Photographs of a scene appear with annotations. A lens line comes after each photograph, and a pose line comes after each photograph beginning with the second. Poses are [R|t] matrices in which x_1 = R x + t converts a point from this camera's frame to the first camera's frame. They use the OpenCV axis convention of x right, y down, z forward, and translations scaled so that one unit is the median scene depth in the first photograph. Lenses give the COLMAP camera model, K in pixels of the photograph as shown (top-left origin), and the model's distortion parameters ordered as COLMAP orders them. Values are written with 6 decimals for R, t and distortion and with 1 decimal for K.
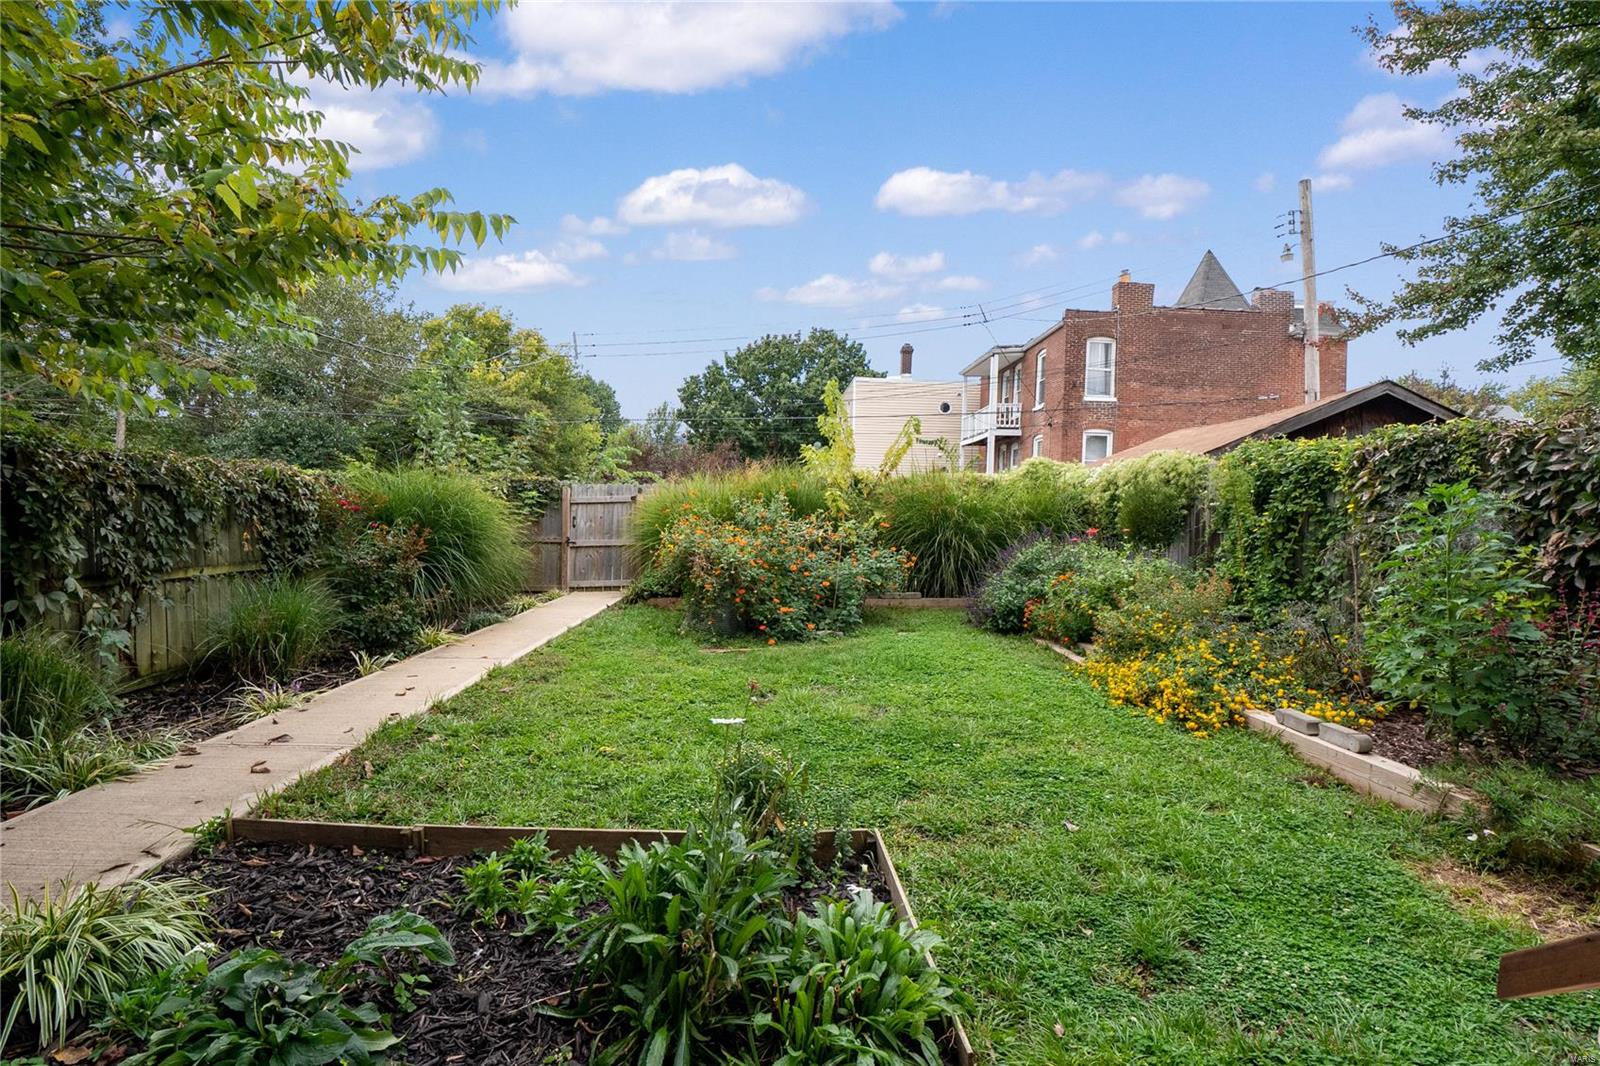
lens RADIAL K [[749.9, 0, 797.8], [0, 749.9, 529.7], [0, 0, 1]] dist [-0.017769, 0.001797]
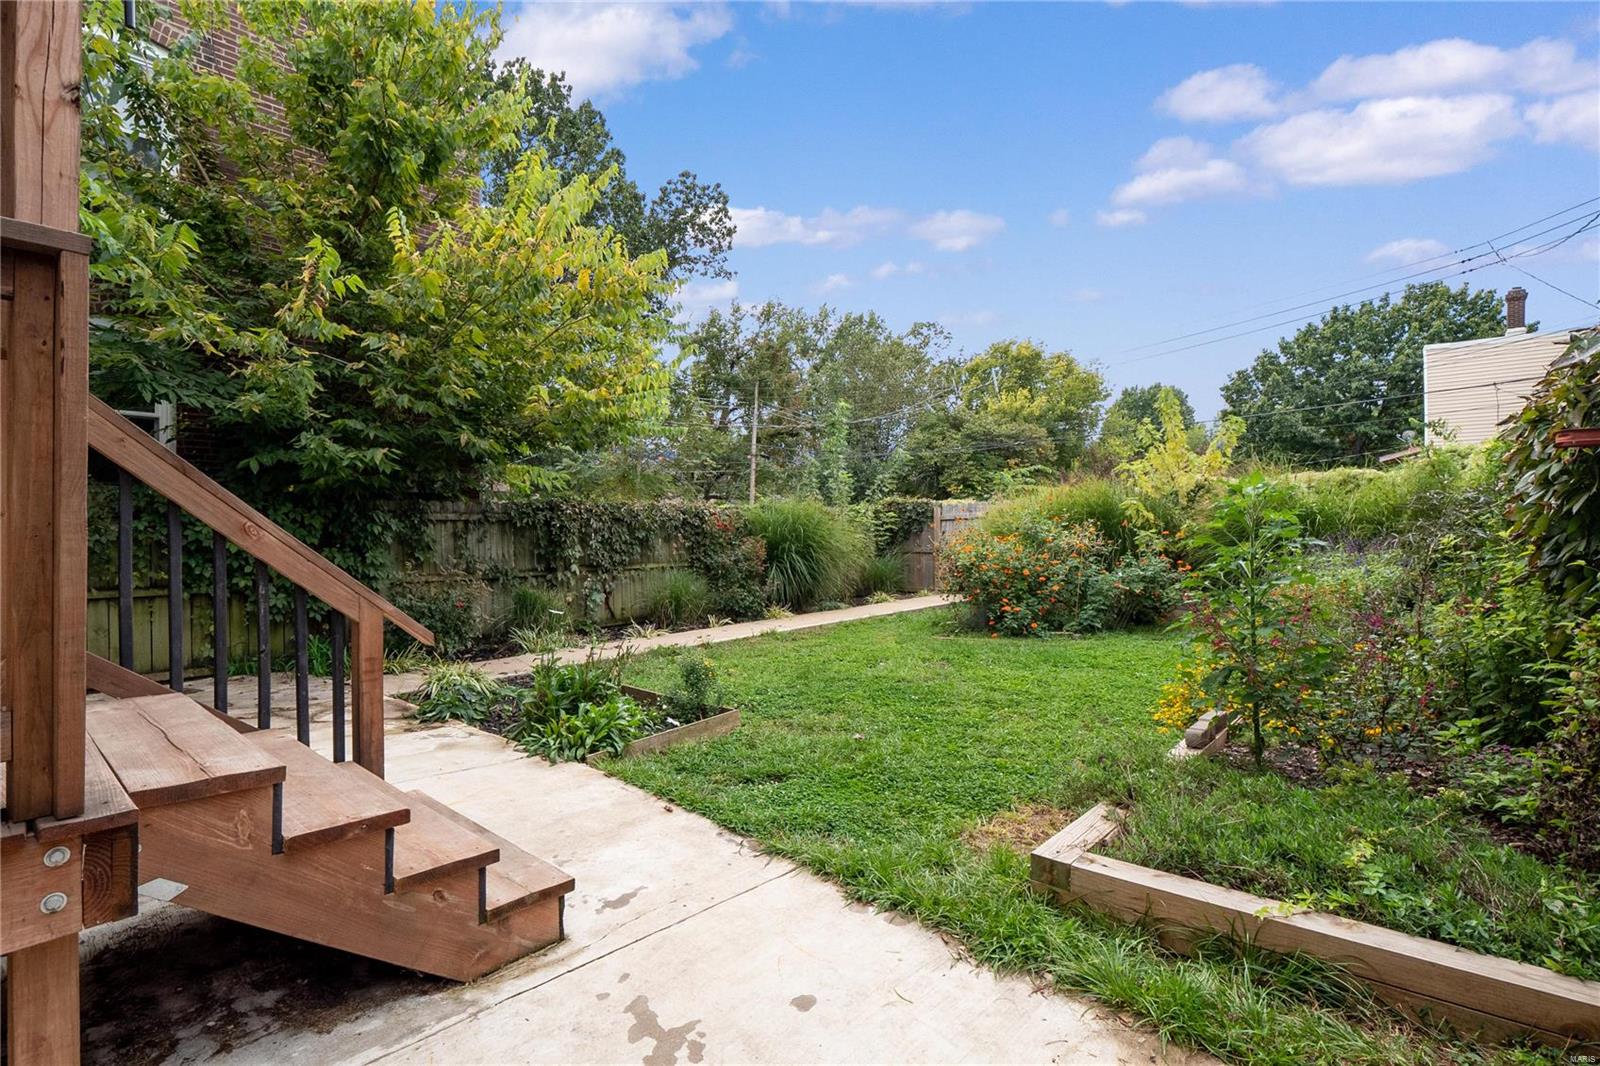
lens RADIAL K [[749.9, 0, 789.7], [0, 749.9, 530.1], [0, 0, 1]] dist [-0.017769, 0.001797]
pose [[0.720036, -0.023212, -0.693549, 0.270155], [0.007917, 0.999650, -0.025238, 0.007530], [0.693892, 0.012682, 0.719967, -0.028474]]
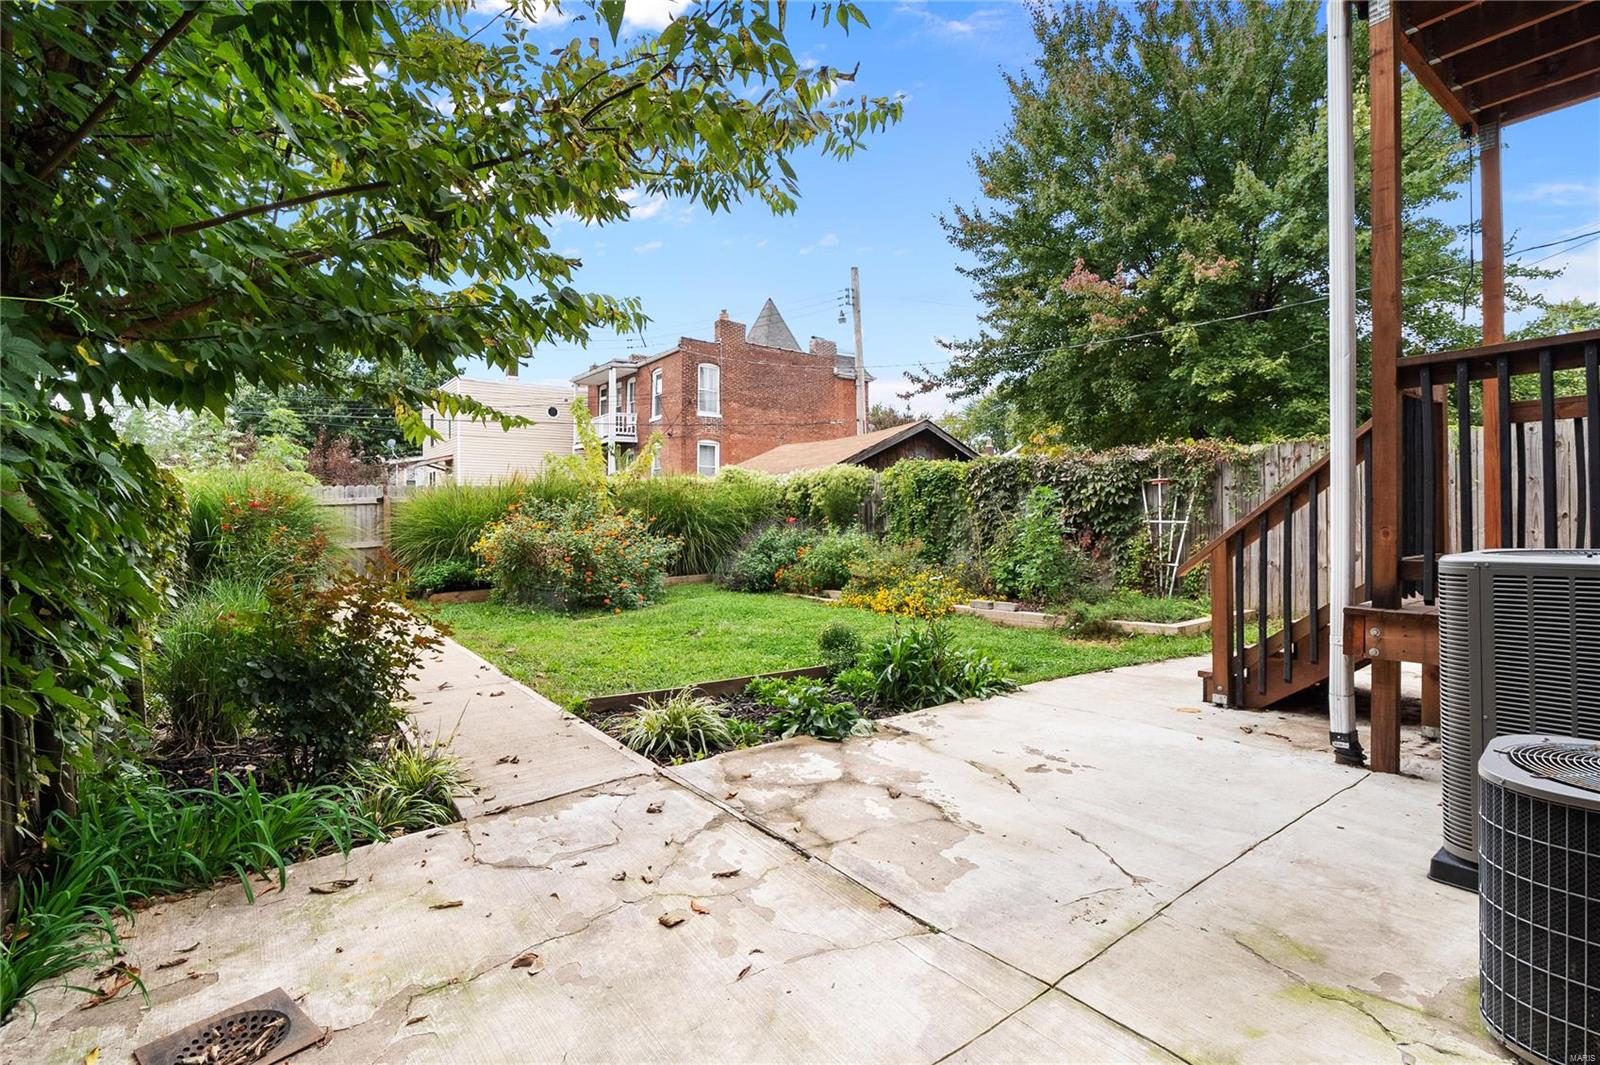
lens RADIAL K [[749.9, 0, 801.5], [0, 749.9, 527.0], [0, 0, 1]] dist [-0.017769, 0.001797]
pose [[0.823241, -0.030870, 0.566852, -0.235061], [0.033726, 0.999416, 0.005446, 0.005441], [-0.566690, 0.014634, 0.823801, -0.107005]]
